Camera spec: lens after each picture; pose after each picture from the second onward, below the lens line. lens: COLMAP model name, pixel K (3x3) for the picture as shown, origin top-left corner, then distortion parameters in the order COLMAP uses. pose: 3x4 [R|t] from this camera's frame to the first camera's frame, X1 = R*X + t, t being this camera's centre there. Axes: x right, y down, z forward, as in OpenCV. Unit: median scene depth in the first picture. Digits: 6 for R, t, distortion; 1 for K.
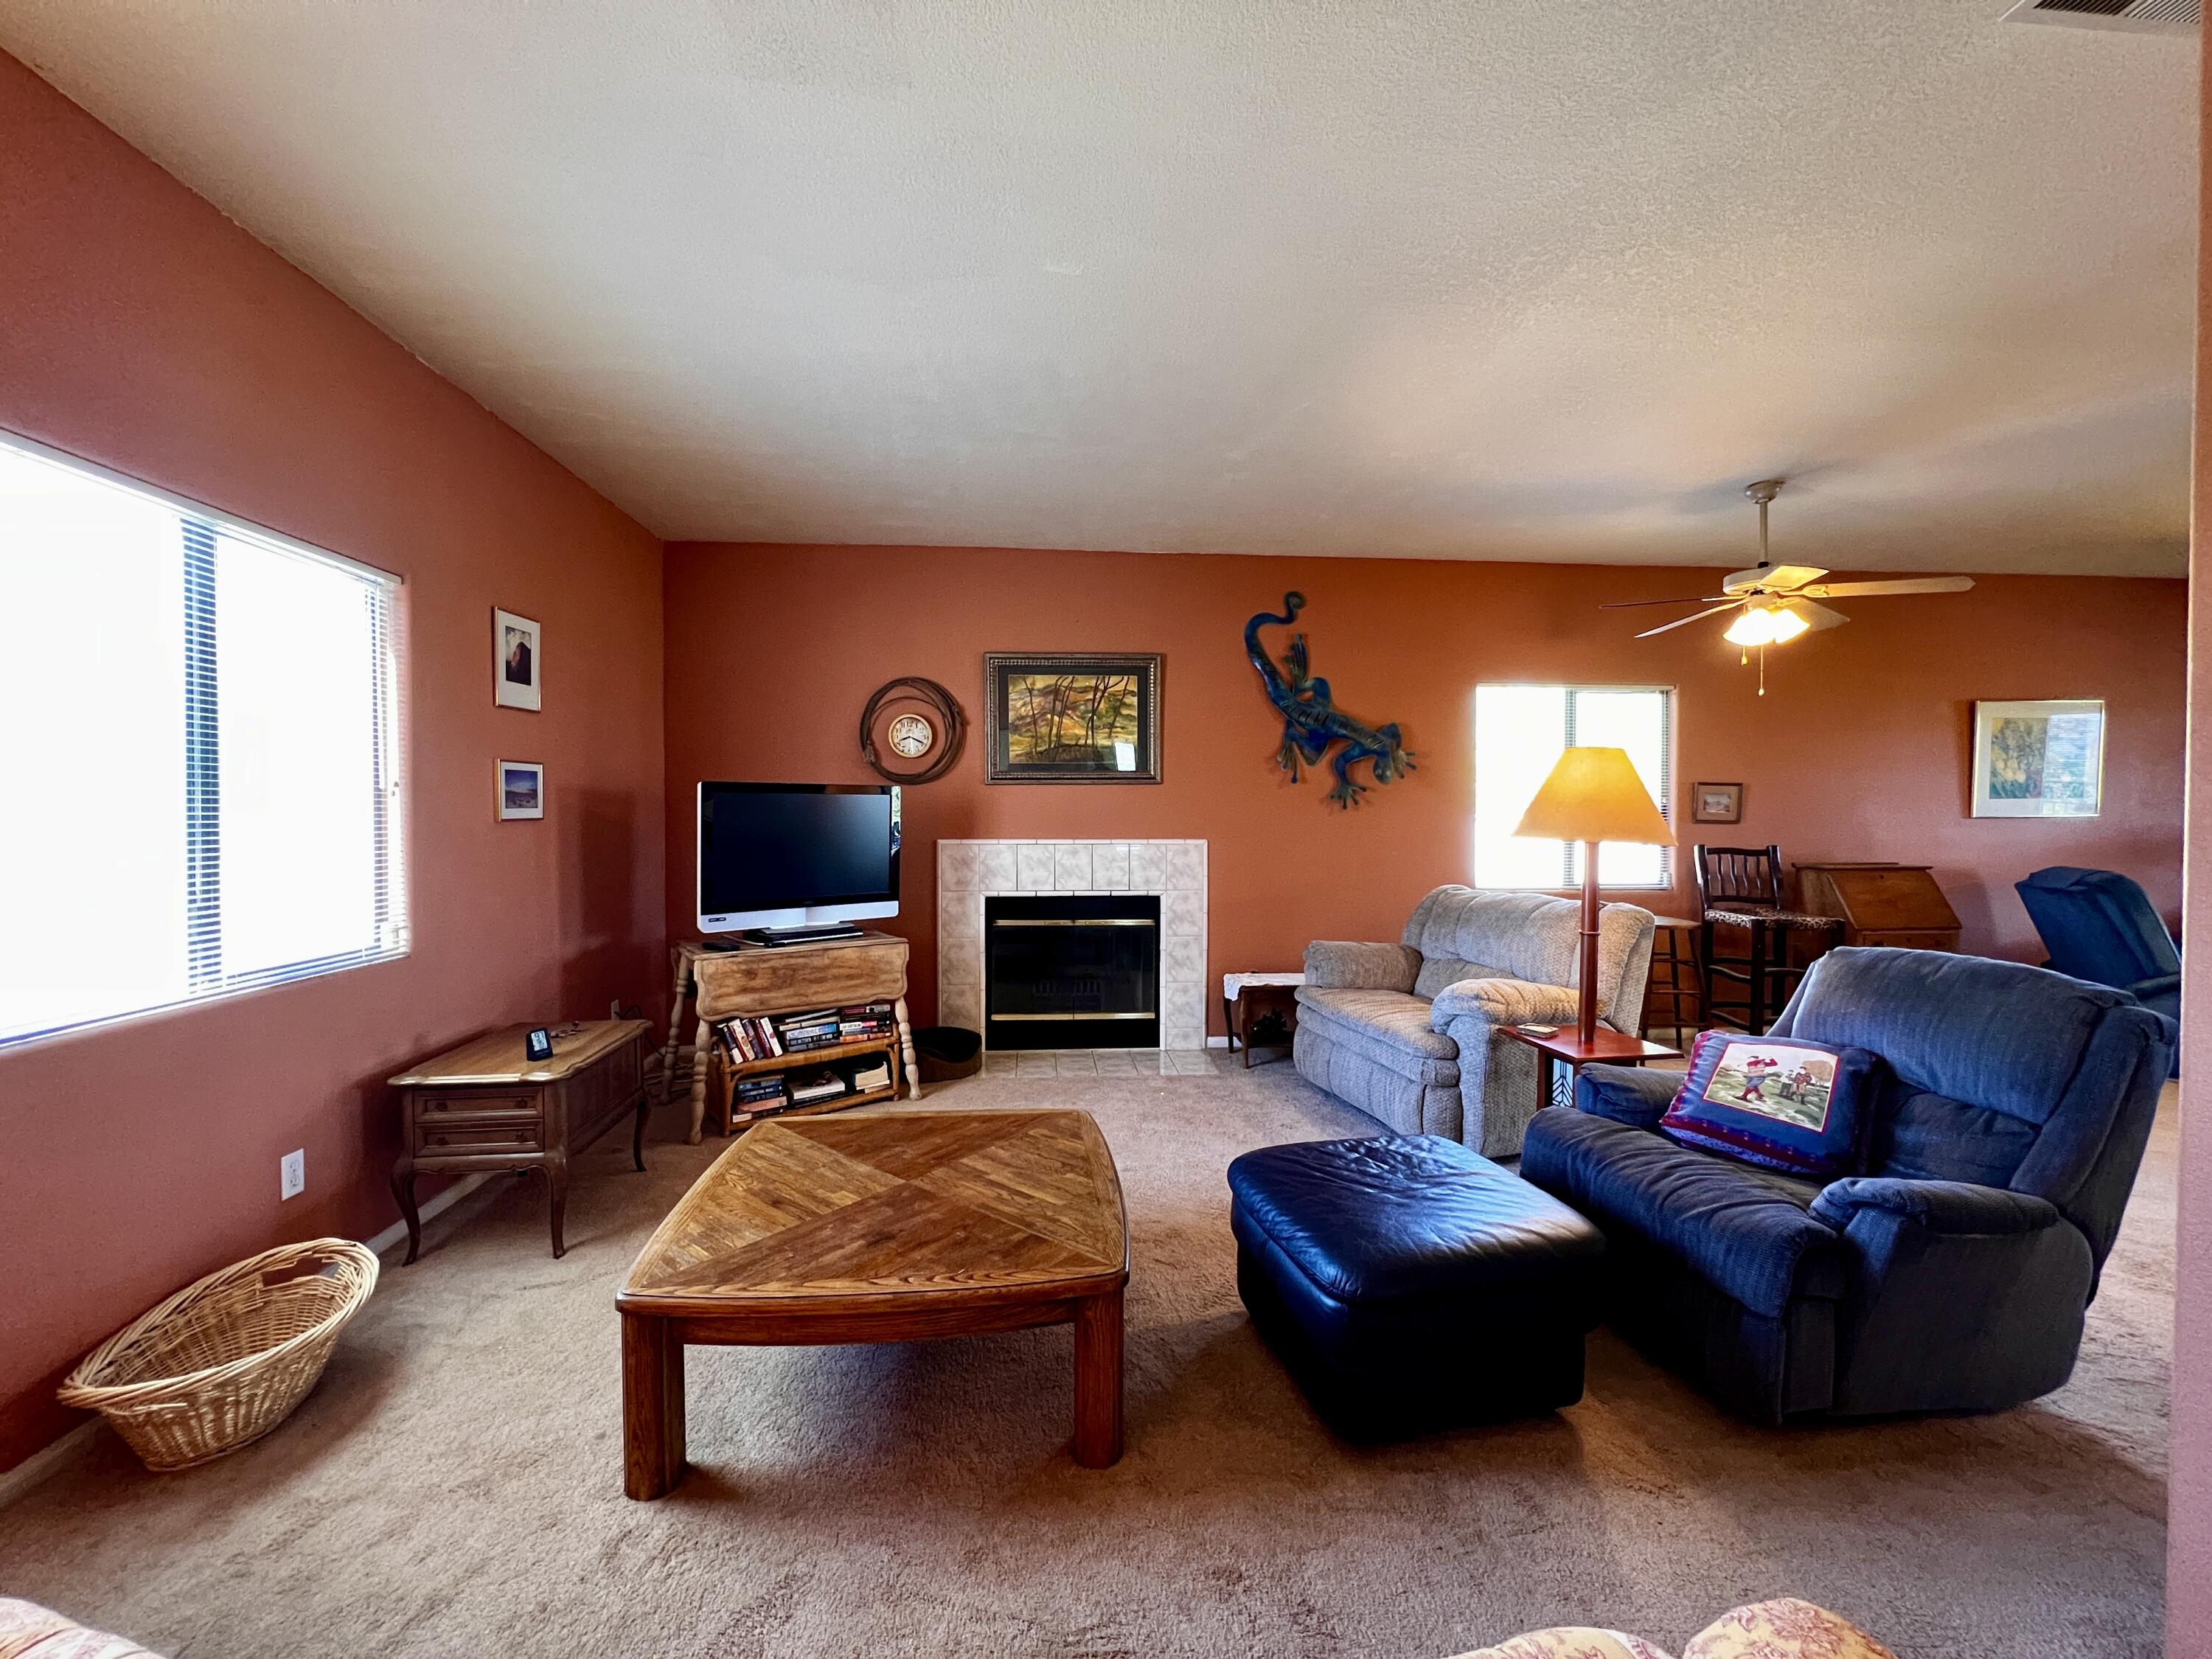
lens RADIAL K [[890.5, 0, 1099.5], [0, 890.5, 828.3], [0, 0, 1]] dist [-0.001482, 0.000039]
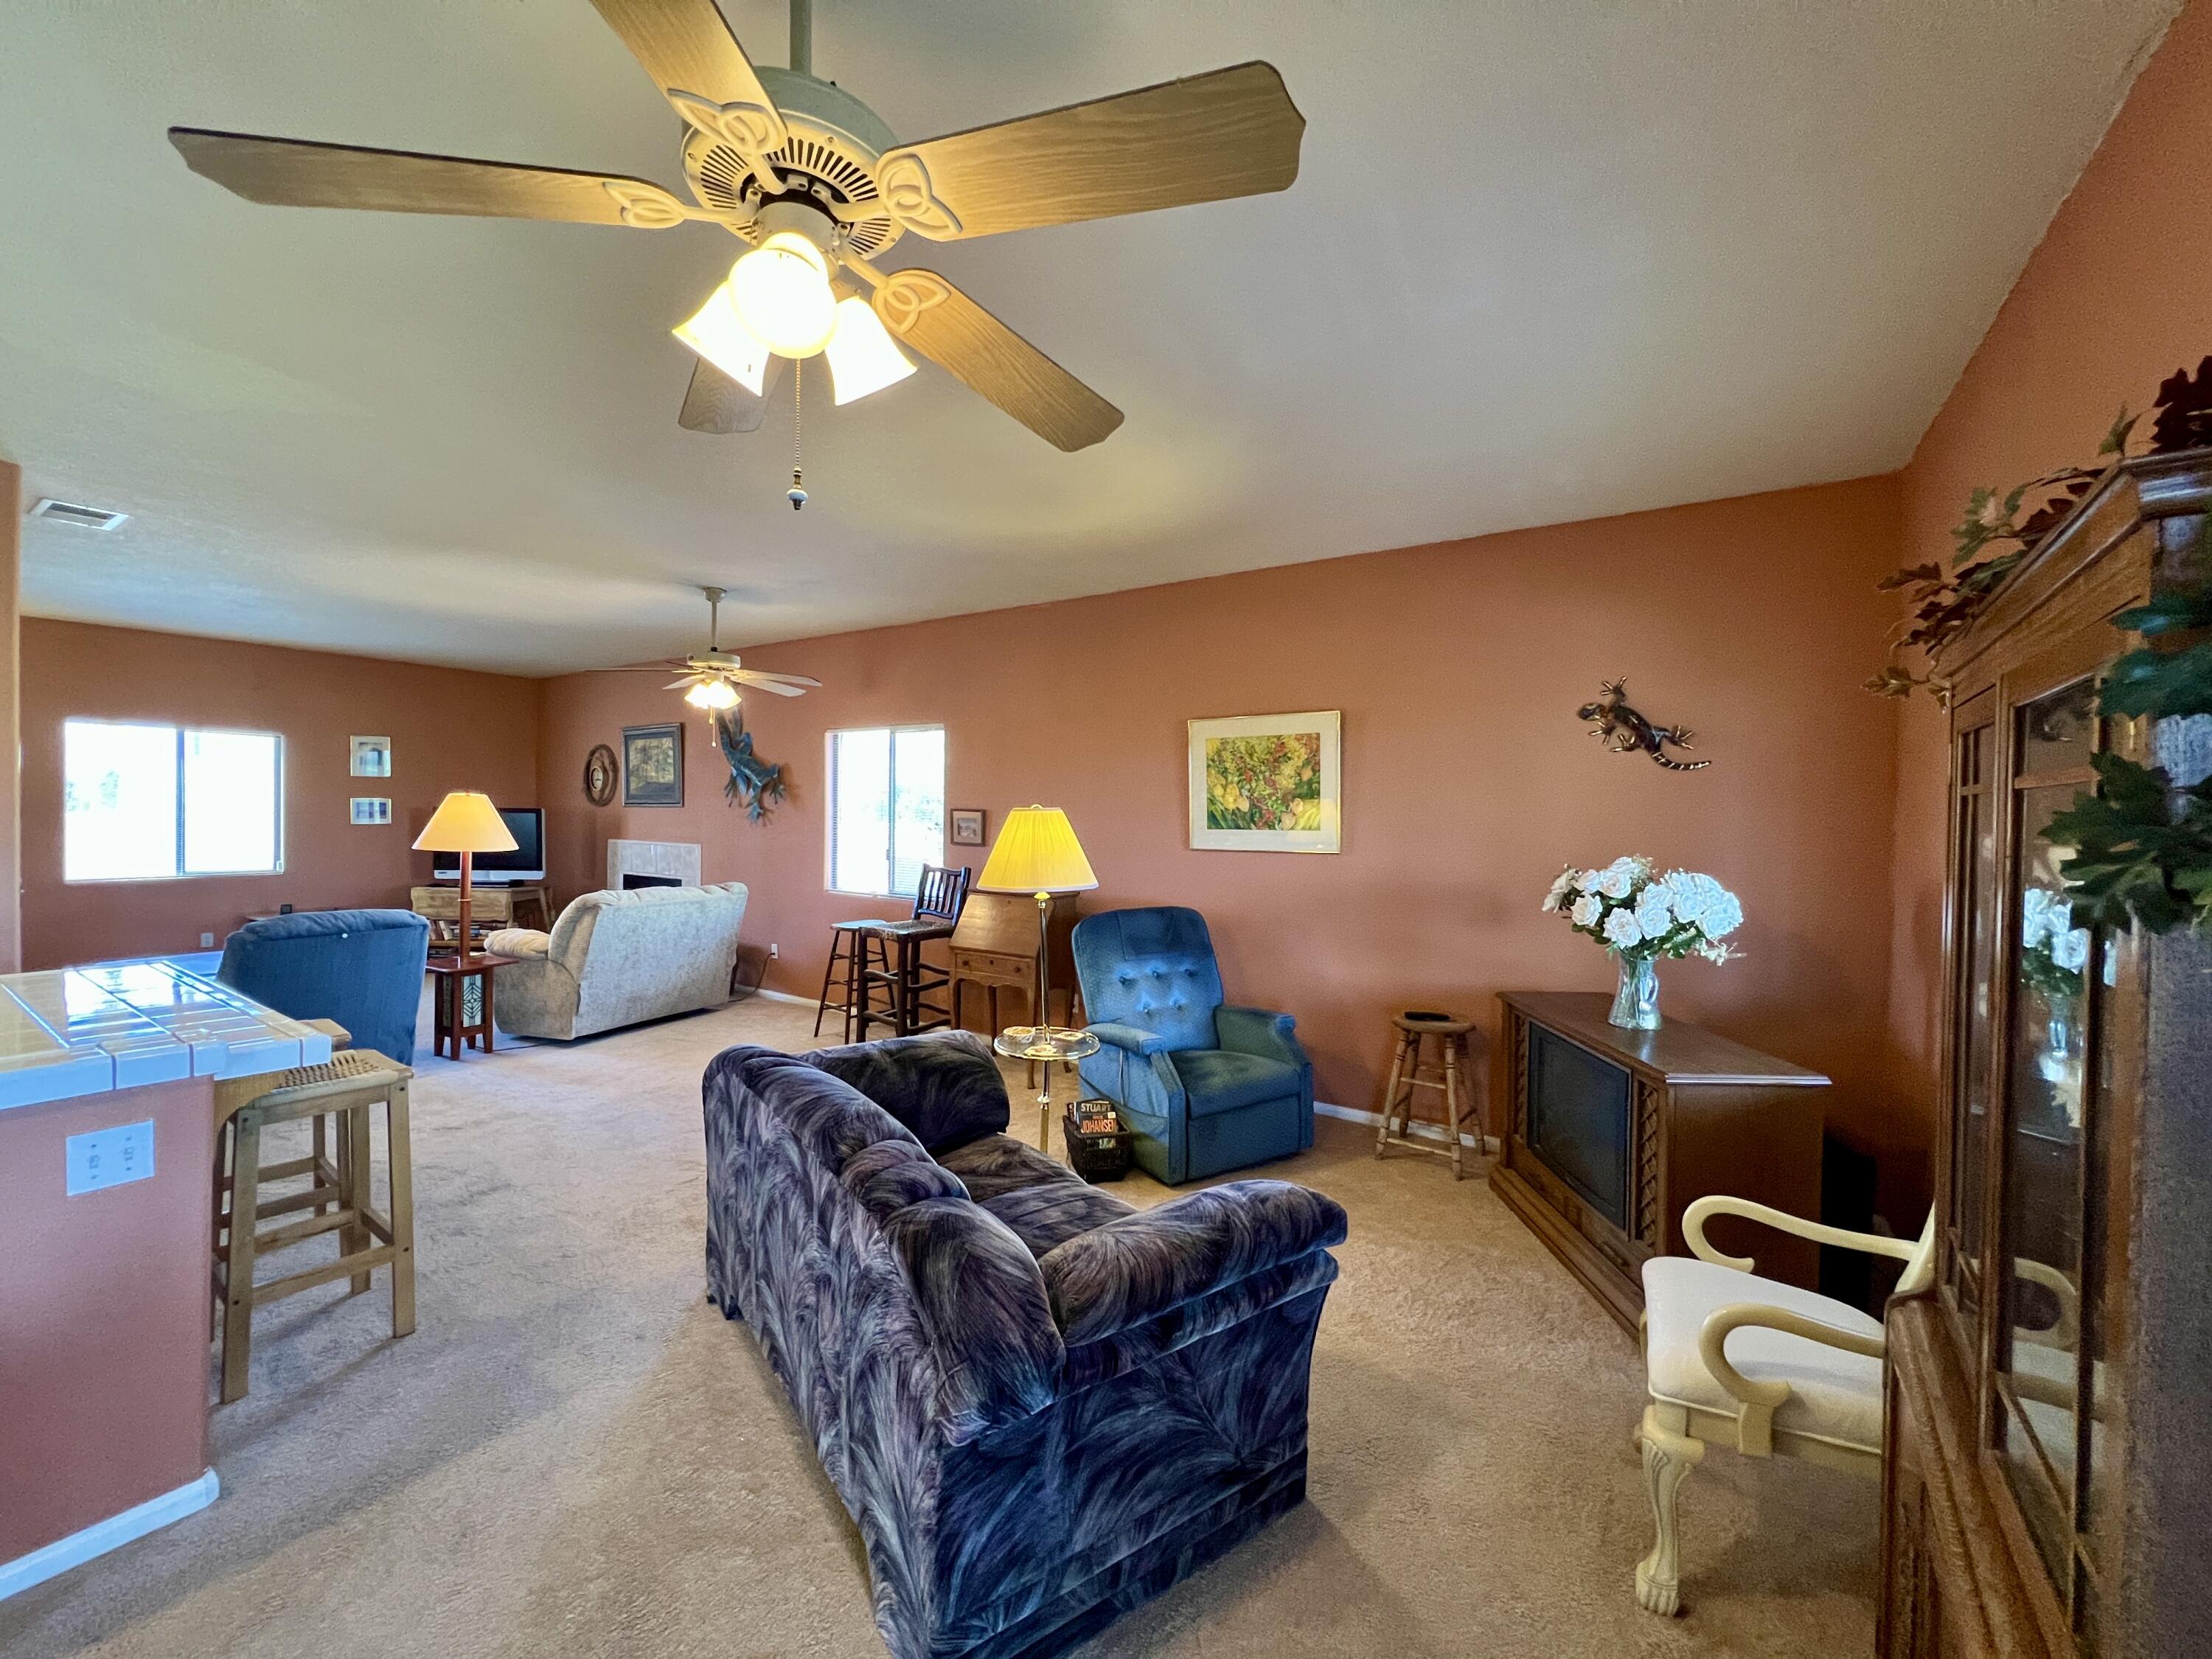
lens RADIAL K [[946.0, 0, 1100.0], [0, 946.0, 825.3], [0, 0, 1]] dist [0.001518, 0.000560]
pose [[0.764853, 0.019121, -0.643921, 1.590007], [-0.029550, 0.999549, -0.005417, -0.029728], [0.643527, 0.023171, 0.765073, 0.212018]]
